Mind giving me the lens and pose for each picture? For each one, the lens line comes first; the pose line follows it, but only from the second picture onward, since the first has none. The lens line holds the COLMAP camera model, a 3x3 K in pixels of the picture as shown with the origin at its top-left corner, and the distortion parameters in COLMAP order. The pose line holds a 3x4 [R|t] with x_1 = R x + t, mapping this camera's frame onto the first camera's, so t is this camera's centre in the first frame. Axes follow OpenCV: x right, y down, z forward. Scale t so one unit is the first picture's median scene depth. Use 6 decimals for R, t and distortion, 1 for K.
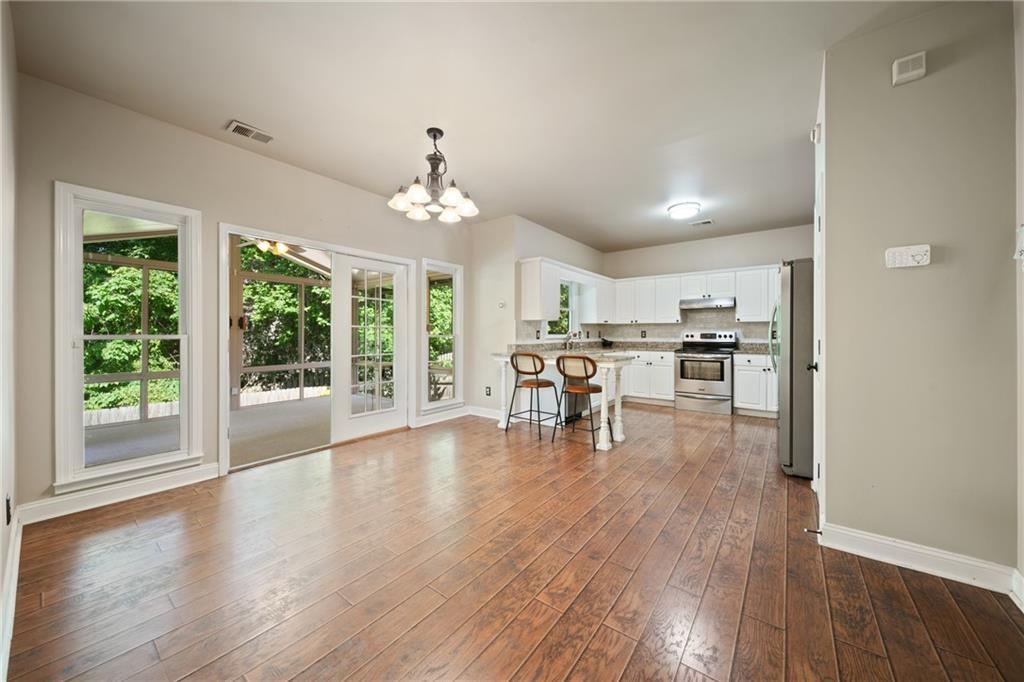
lens RADIAL K [[364.4, 0, 510.6], [0, 364.4, 335.7], [0, 0, 1]] dist [-0.001595, -0.000512]
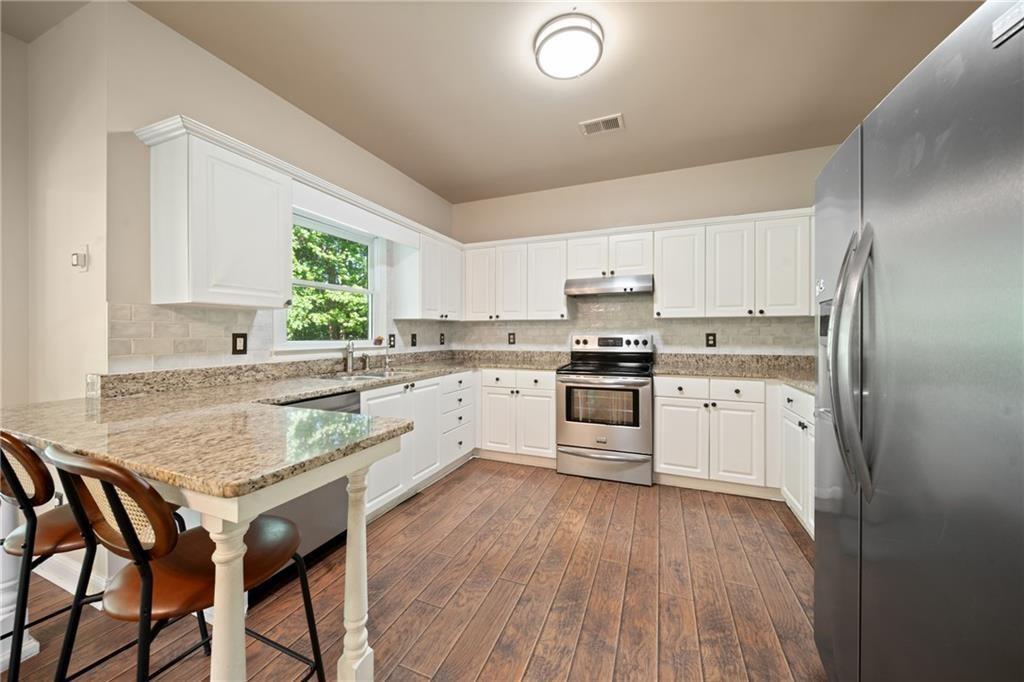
lens RADIAL K [[364.4, 0, 510.0], [0, 364.4, 348.7], [0, 0, 1]] dist [-0.001595, -0.000512]
pose [[0.964047, -0.018295, 0.265100, 0.232139], [0.005168, 0.998729, 0.050133, -0.018834], [-0.265680, -0.046961, 0.962917, 0.479520]]
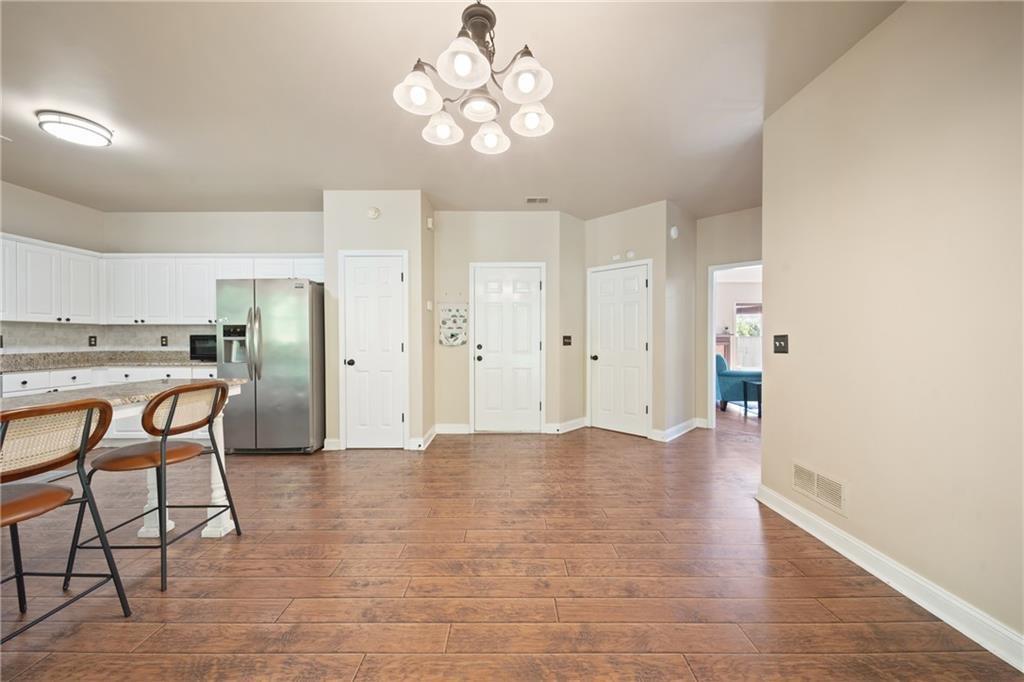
lens RADIAL K [[364.4, 0, 508.6], [0, 364.4, 342.9], [0, 0, 1]] dist [-0.001595, -0.000512]
pose [[-0.613191, -0.007136, 0.789902, -0.324446], [0.007721, 0.999857, 0.015026, -0.003312], [-0.789897, 0.015313, -0.613048, 0.638547]]
